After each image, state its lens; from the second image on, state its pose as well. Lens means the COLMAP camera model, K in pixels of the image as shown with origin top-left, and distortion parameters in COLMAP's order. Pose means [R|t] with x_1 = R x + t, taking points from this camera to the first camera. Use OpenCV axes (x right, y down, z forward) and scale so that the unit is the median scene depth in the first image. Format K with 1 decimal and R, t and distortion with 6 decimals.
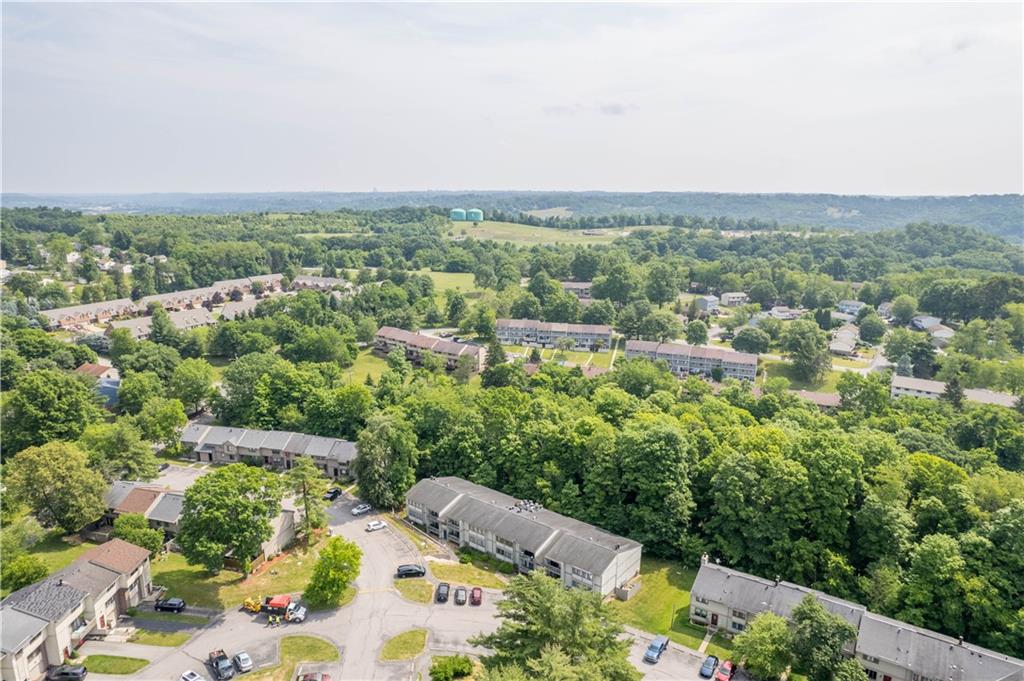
lens RADIAL K [[653.7, 0, 512.0], [0, 653.7, 340.5], [0, 0, 1]] dist [-0.073983, 0.059718]
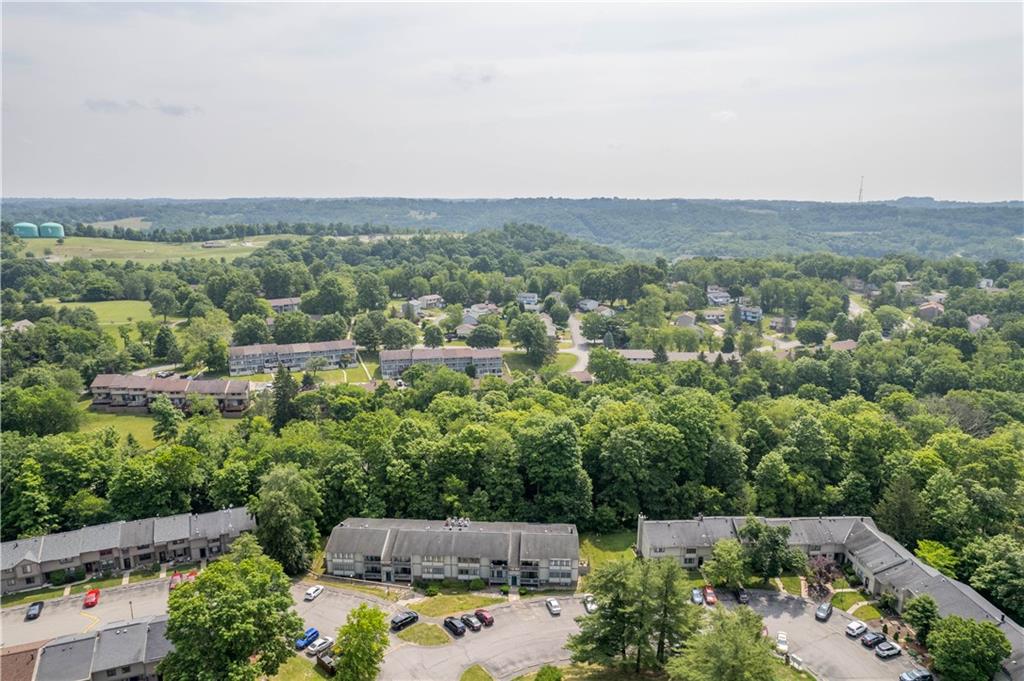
lens RADIAL K [[653.7, 0, 512.0], [0, 653.7, 340.5], [0, 0, 1]] dist [-0.073983, 0.059718]
pose [[0.812951, -0.124523, 0.568862, -0.210946], [0.128797, 0.991125, 0.032895, -0.022271], [-0.567910, 0.046526, 0.821775, 0.053428]]
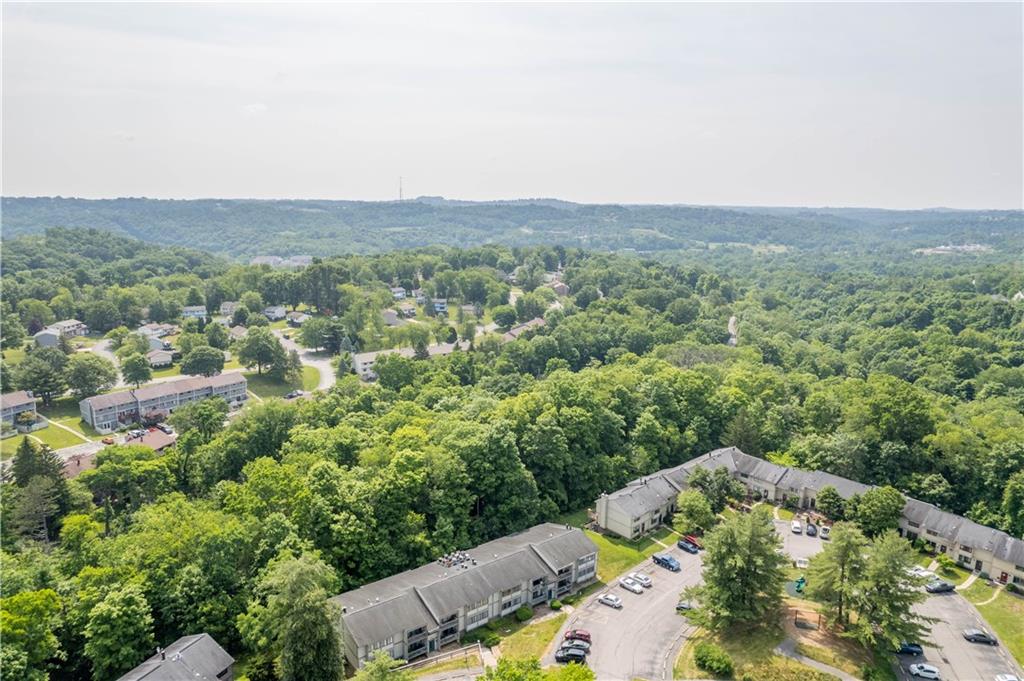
lens RADIAL K [[653.7, 0, 512.0], [0, 653.7, 340.5], [0, 0, 1]] dist [-0.073983, 0.059718]
pose [[0.262832, -0.200856, 0.943703, -0.342868], [0.204045, 0.967541, 0.149101, -0.069239], [-0.943019, 0.153369, 0.295284, 0.296294]]
